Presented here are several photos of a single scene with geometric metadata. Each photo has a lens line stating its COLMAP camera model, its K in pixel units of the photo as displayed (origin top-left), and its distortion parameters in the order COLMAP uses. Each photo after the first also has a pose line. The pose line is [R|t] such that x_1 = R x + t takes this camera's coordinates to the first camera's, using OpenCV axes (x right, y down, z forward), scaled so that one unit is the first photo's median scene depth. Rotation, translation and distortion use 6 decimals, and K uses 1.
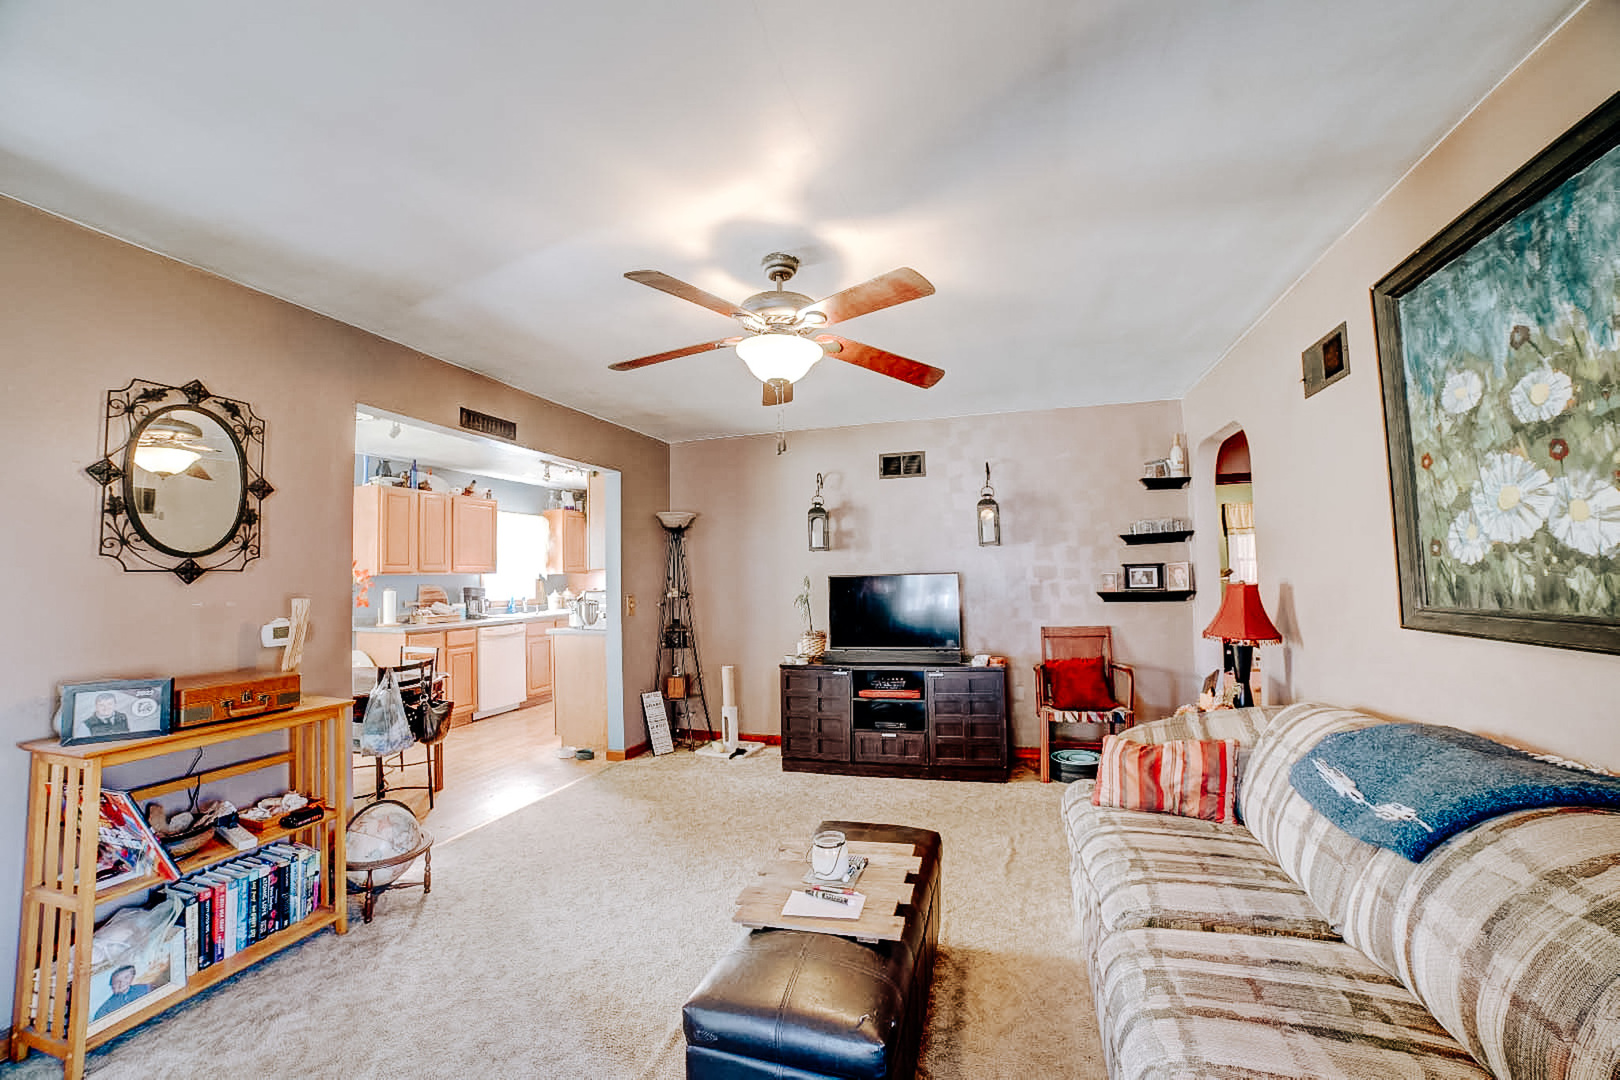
lens RADIAL K [[657.5, 0, 812.3], [0, 657.5, 543.4], [0, 0, 1]] dist [0.000432, 0.001666]
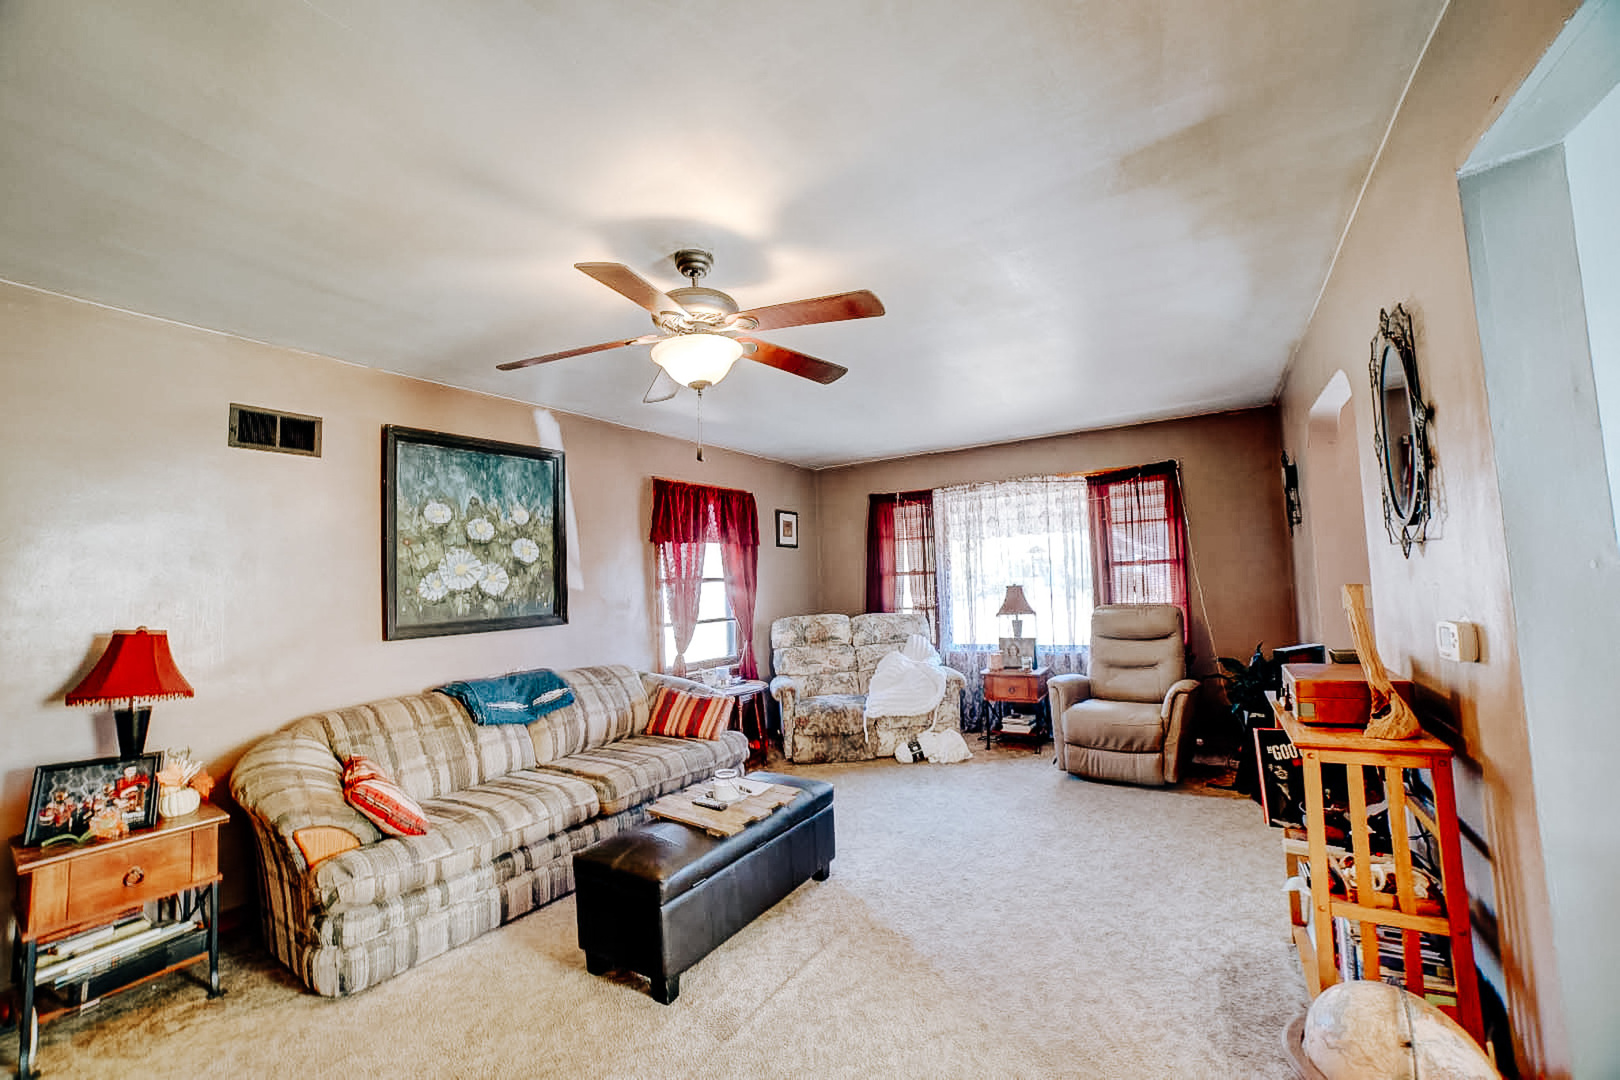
lens RADIAL K [[657.5, 0, 810.5], [0, 657.5, 533.6], [0, 0, 1]] dist [0.000432, 0.001666]
pose [[-0.961436, 0.072016, 0.265432, -0.645626], [0.038178, 0.990712, -0.130511, 0.139884], [-0.272366, -0.115344, -0.955255, 2.711386]]
